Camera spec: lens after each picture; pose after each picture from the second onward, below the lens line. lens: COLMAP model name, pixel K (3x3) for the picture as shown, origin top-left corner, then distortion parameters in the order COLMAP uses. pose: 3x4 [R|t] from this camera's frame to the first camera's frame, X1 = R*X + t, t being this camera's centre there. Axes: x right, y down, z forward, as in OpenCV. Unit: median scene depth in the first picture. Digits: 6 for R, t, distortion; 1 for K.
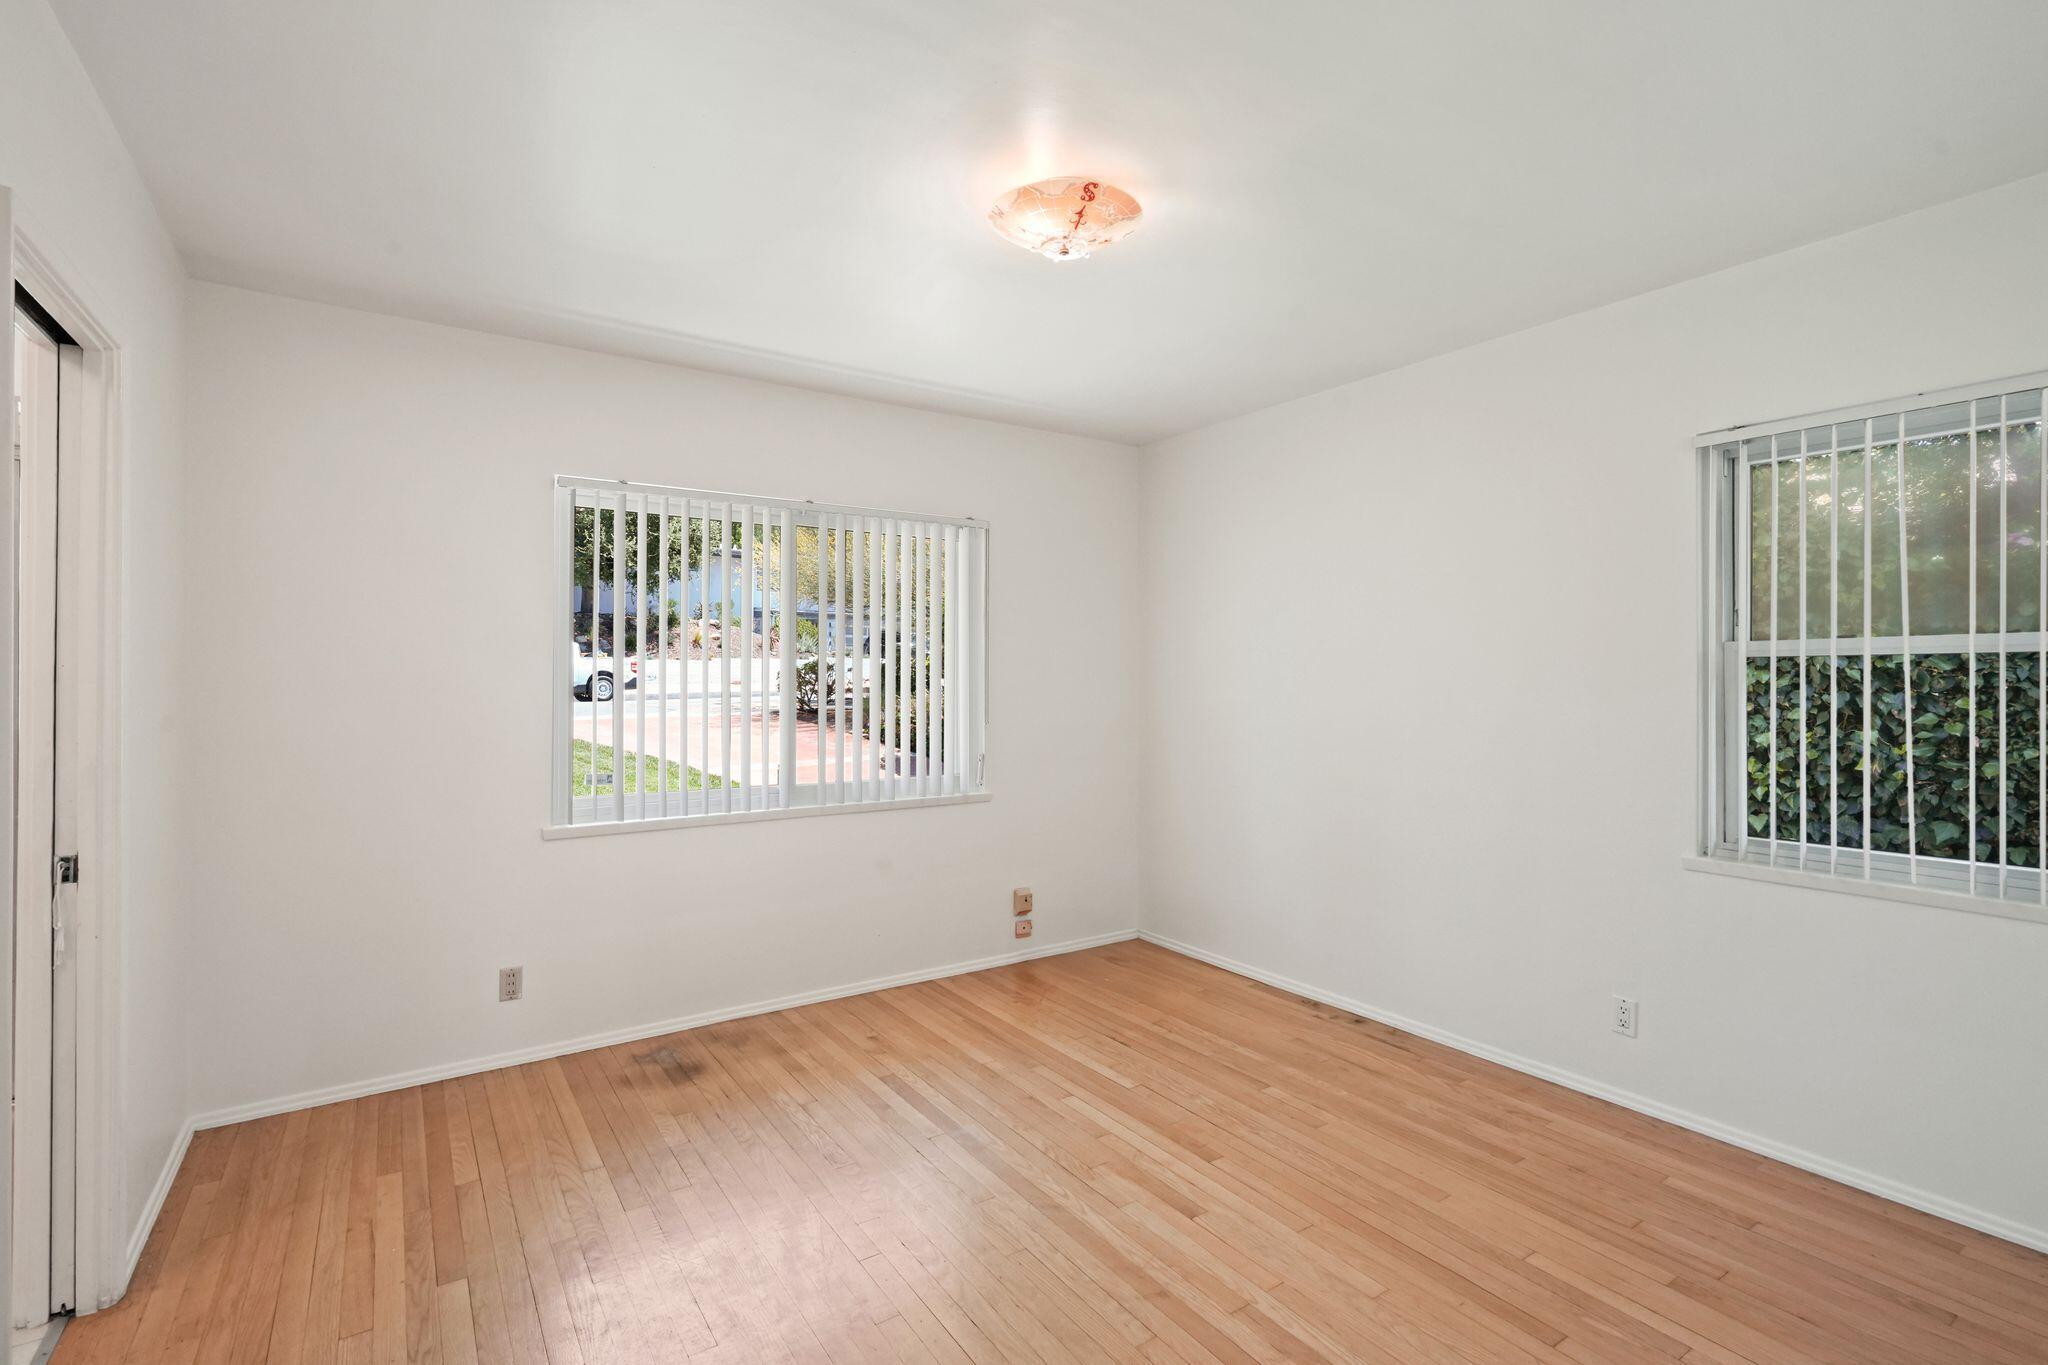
lens RADIAL K [[925.4, 0, 1020.5], [0, 925.4, 667.3], [0, 0, 1]] dist [-0.003488, 0.000774]
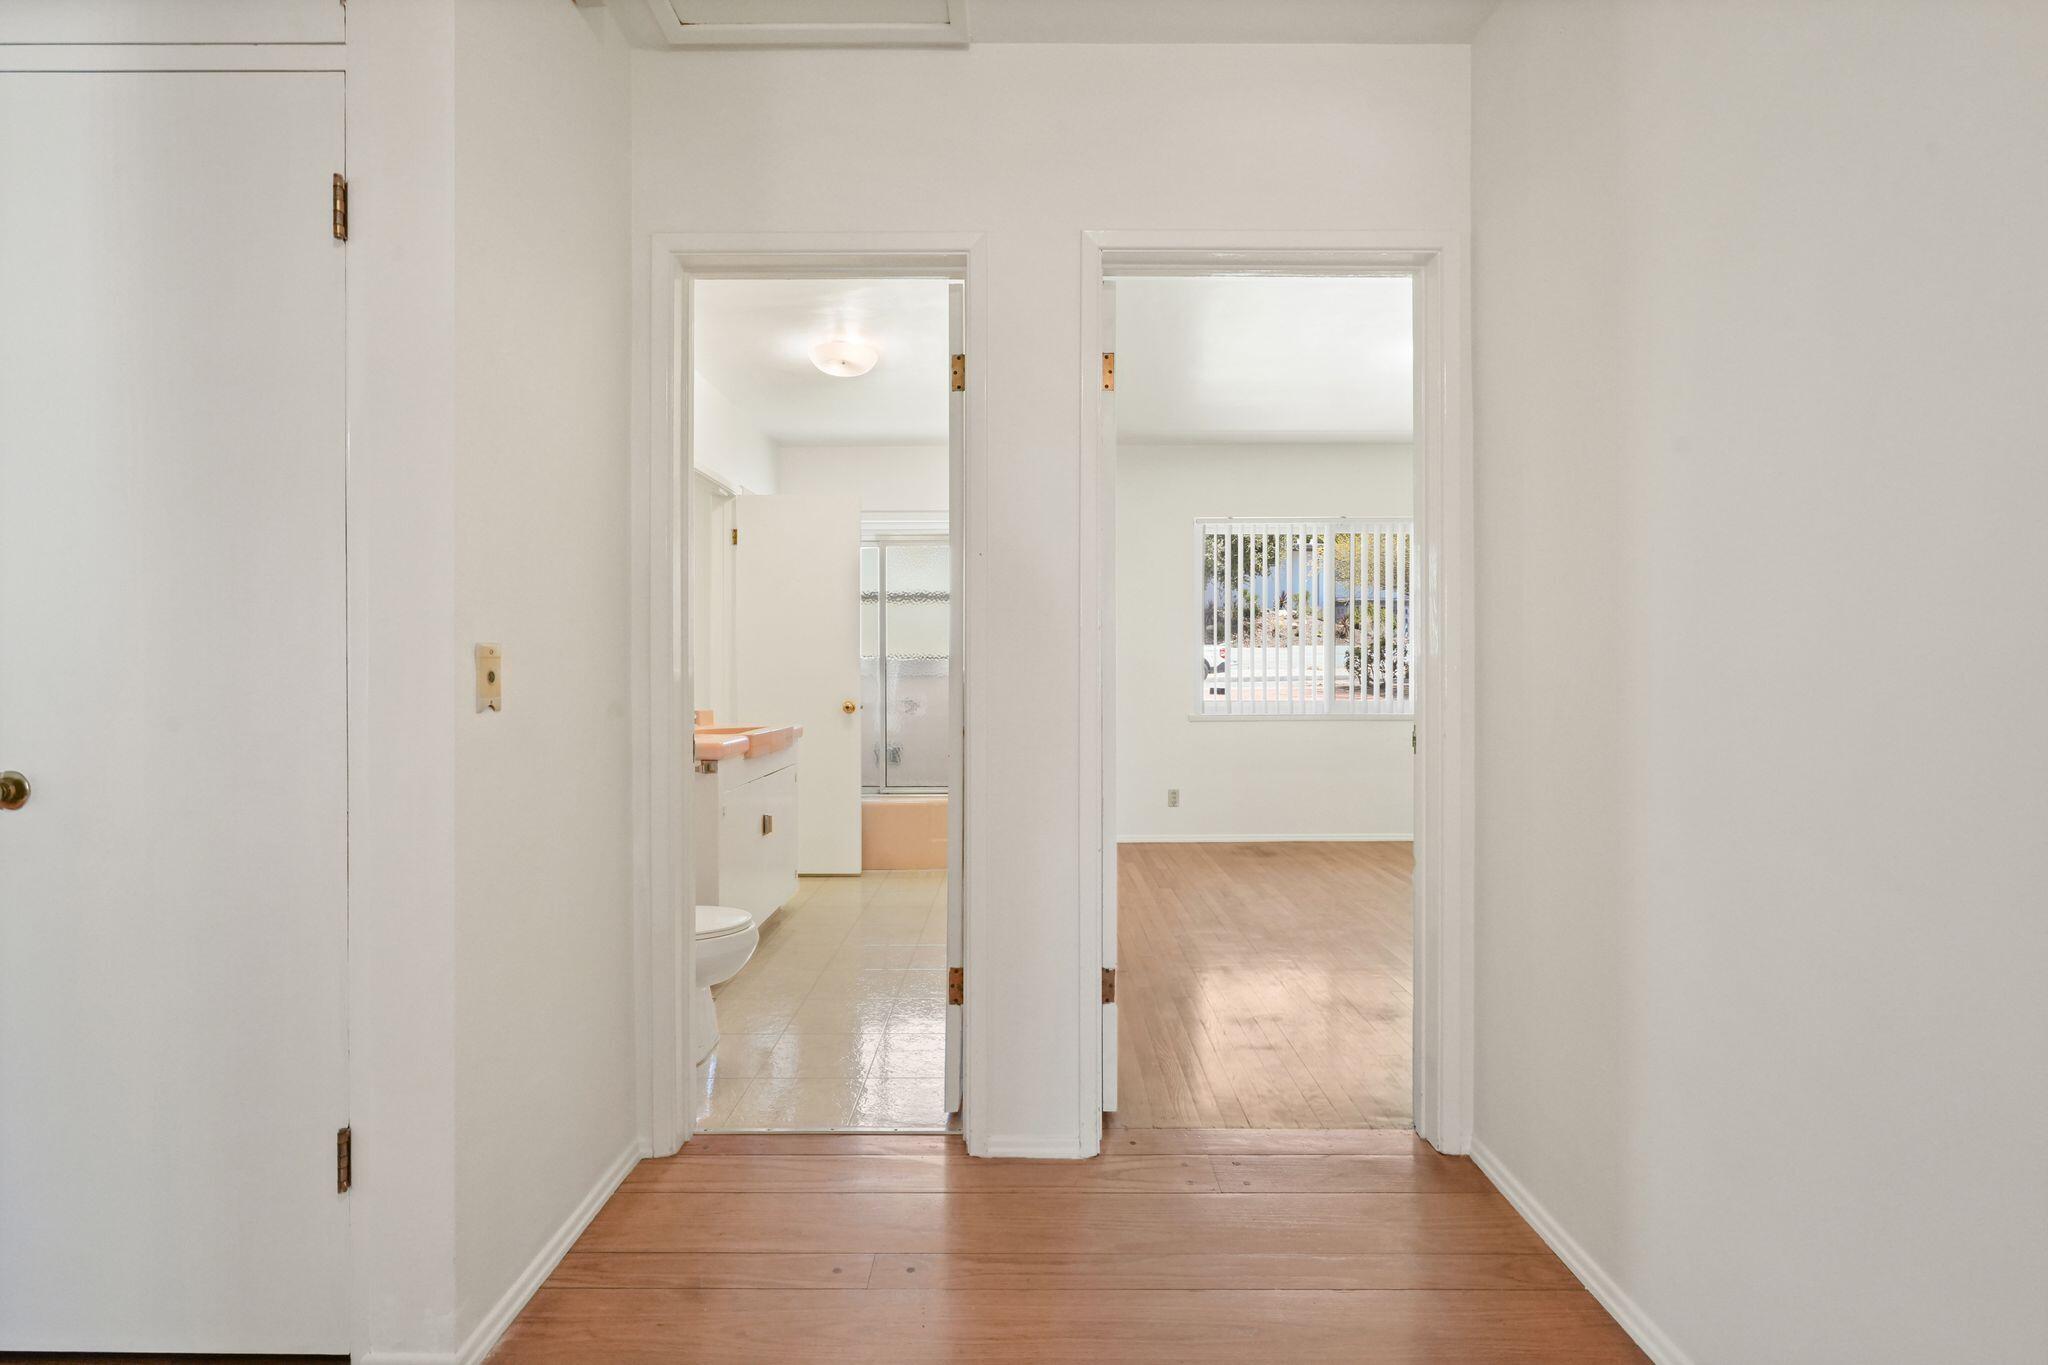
lens RADIAL K [[925.4, 0, 1020.5], [0, 925.4, 667.3], [0, 0, 1]] dist [-0.003488, 0.000774]
pose [[0.821124, -0.000276, -0.570749, 0.215040], [0.004584, 0.999971, 0.006111, 0.060057], [0.570731, -0.007634, 0.821102, -0.590223]]
